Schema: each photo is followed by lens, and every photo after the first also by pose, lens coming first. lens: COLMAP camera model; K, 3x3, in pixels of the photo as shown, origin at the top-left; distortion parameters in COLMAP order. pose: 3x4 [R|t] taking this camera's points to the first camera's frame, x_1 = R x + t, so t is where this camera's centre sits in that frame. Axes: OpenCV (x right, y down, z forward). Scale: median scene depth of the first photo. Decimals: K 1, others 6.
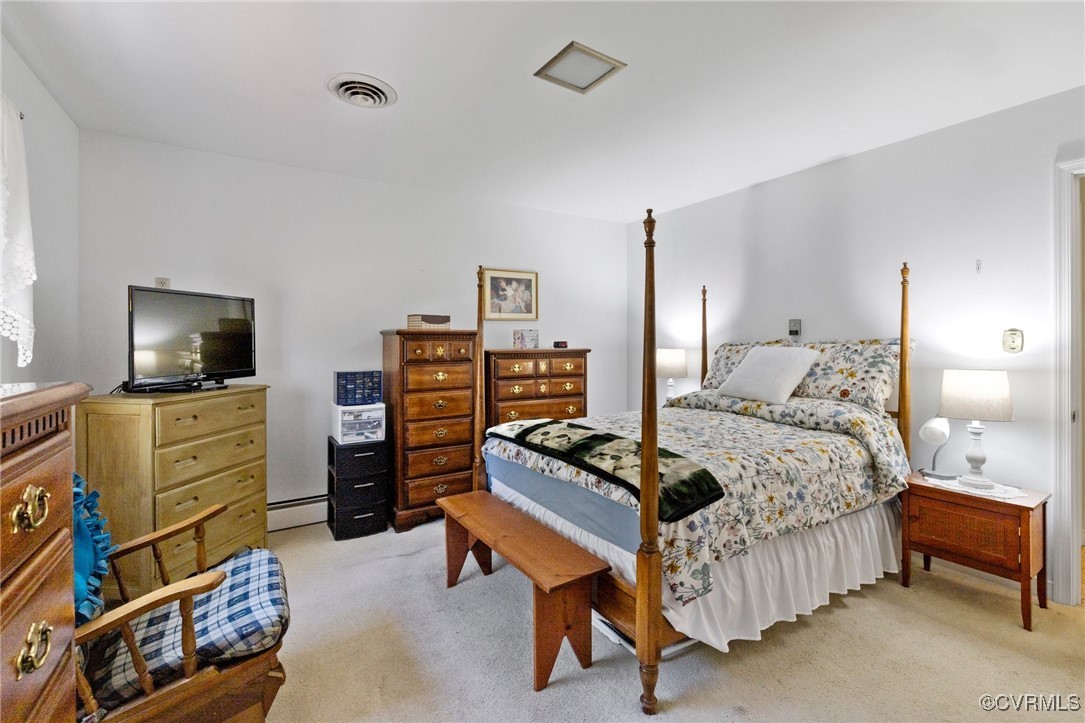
lens RADIAL K [[479.6, 0, 534.8], [0, 479.6, 341.1], [0, 0, 1]] dist [-0.003899, 0.001502]
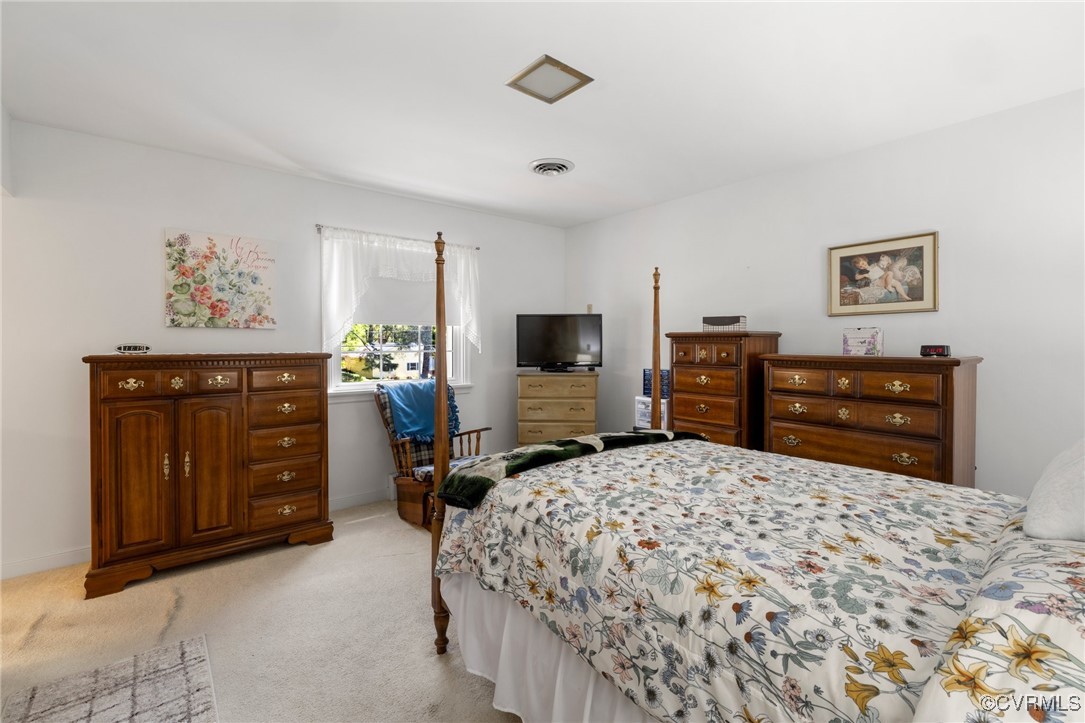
lens RADIAL K [[479.6, 0, 542.7], [0, 479.6, 353.4], [0, 0, 1]] dist [-0.003899, 0.001502]
pose [[0.106440, 0.021316, -0.994091, 0.597652], [-0.003875, 0.999771, 0.021023, 0.000247], [0.994312, 0.001614, 0.106498, 0.463587]]
